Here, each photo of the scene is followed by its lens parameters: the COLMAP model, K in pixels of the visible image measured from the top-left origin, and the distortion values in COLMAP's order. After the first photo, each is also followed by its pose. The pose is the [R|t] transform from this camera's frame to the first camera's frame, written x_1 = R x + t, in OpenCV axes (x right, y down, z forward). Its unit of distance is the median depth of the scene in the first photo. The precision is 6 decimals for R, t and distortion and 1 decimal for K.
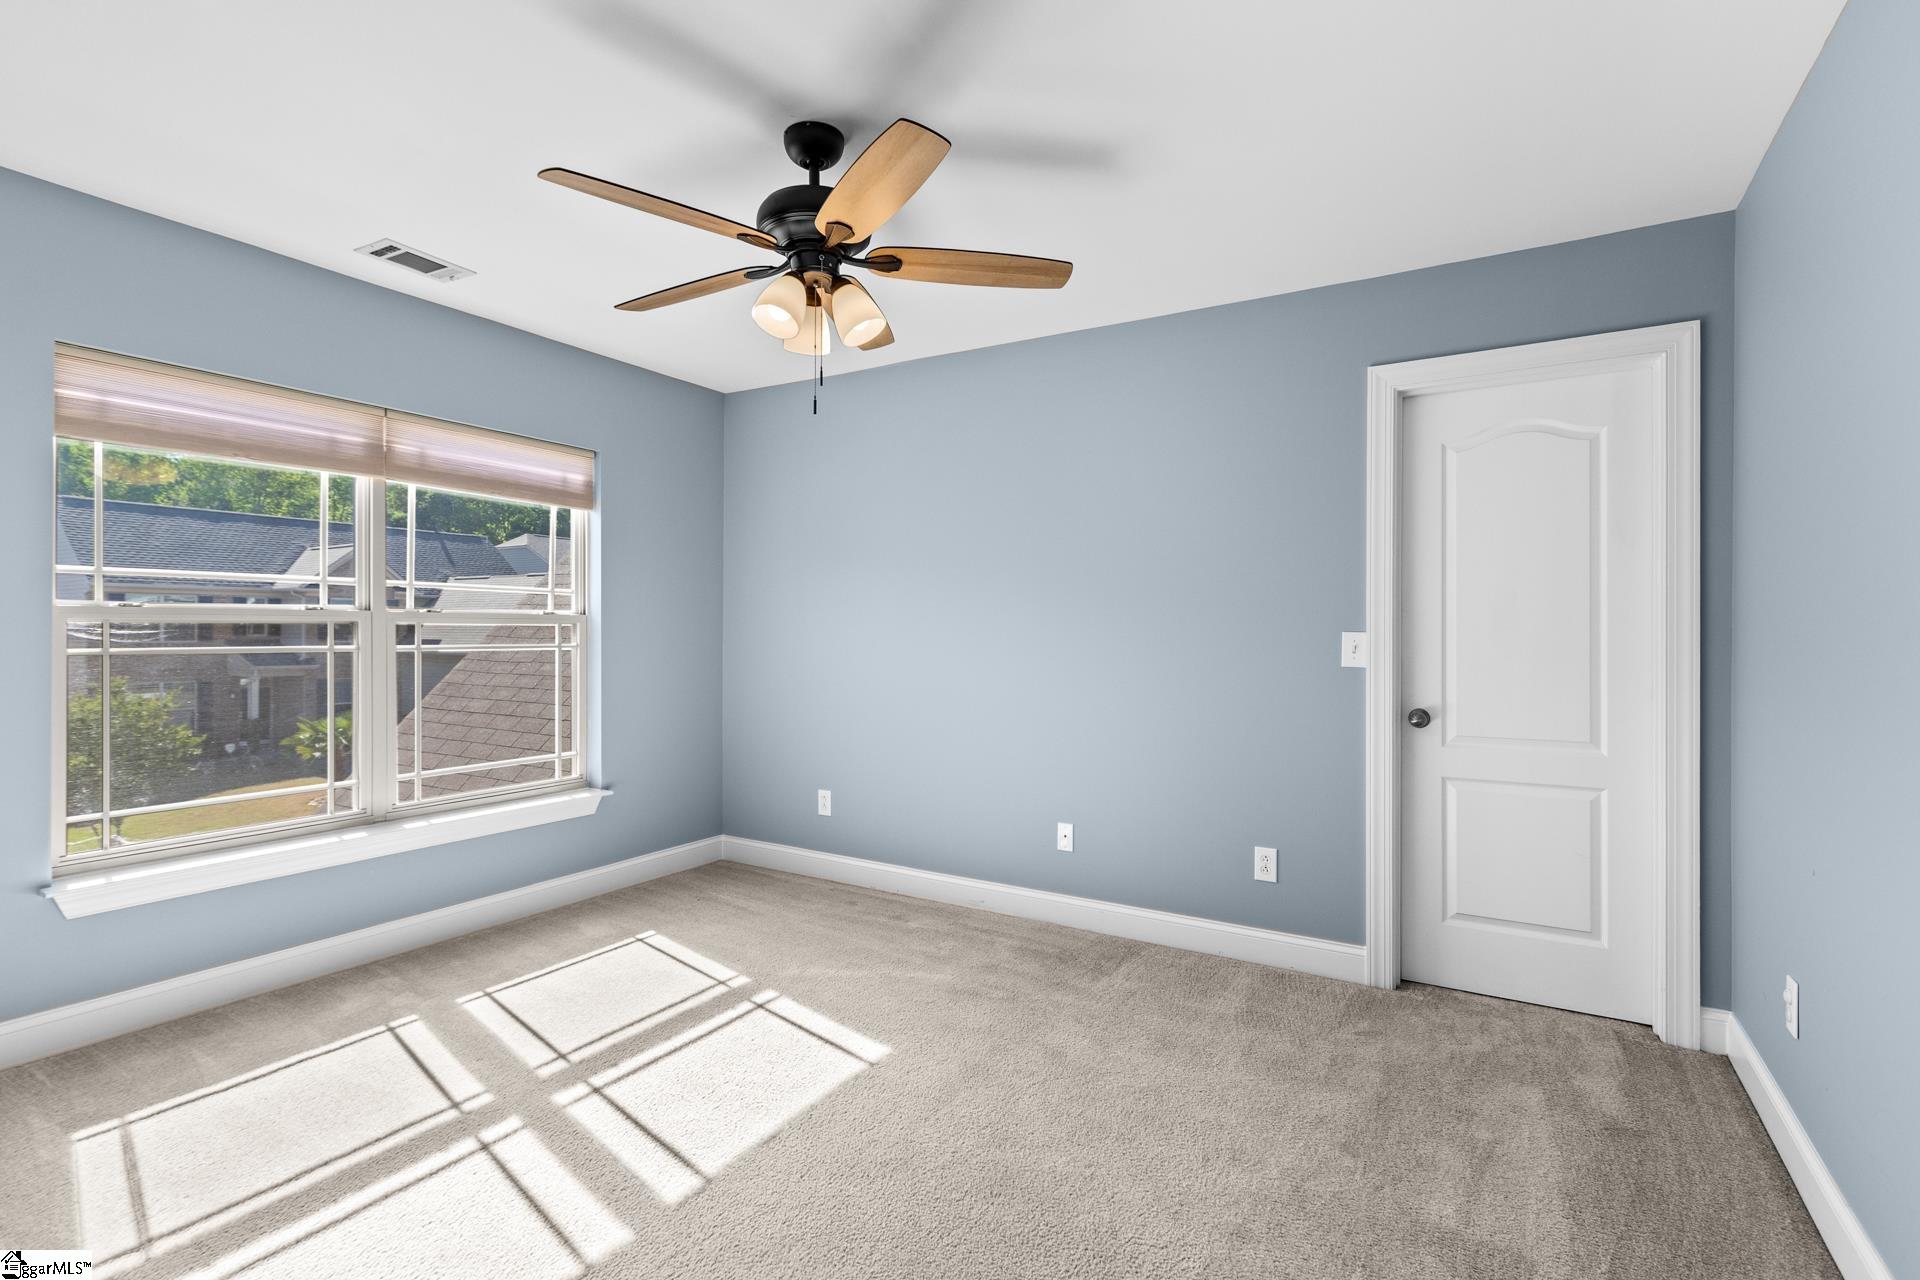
lens RADIAL K [[894.5, 0, 963.2], [0, 894.5, 611.1], [0, 0, 1]] dist [0.001395, -0.000209]
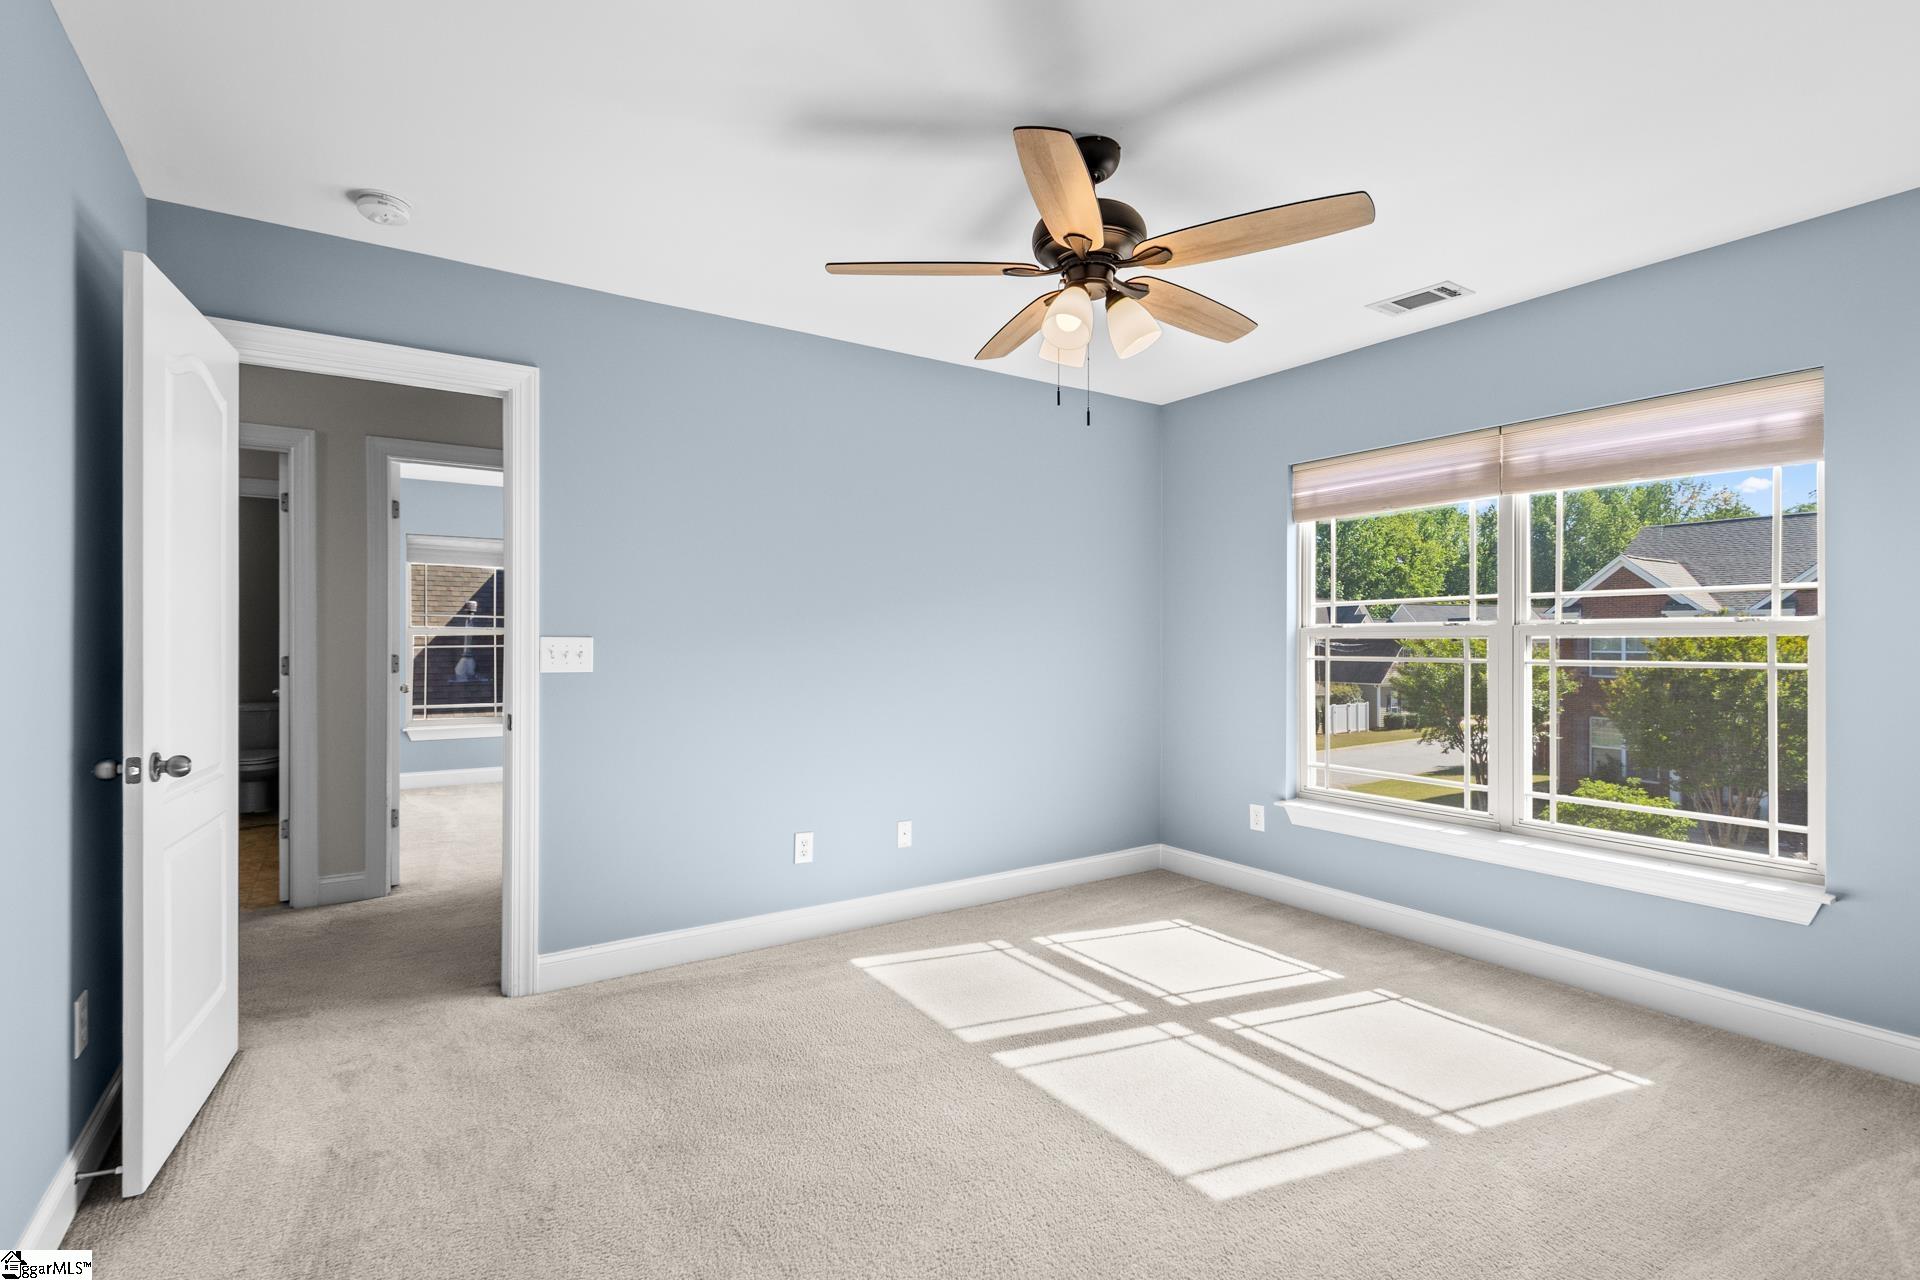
lens RADIAL K [[884.2, 0, 948.6], [0, 884.2, 635.2], [0, 0, 1]] dist [0.000034, 0.000020]
pose [[-0.432609, -0.008304, -0.901543, 0.609559], [0.017890, 0.999682, -0.017793, 0.020542], [0.901404, -0.023826, -0.432323, 0.992423]]
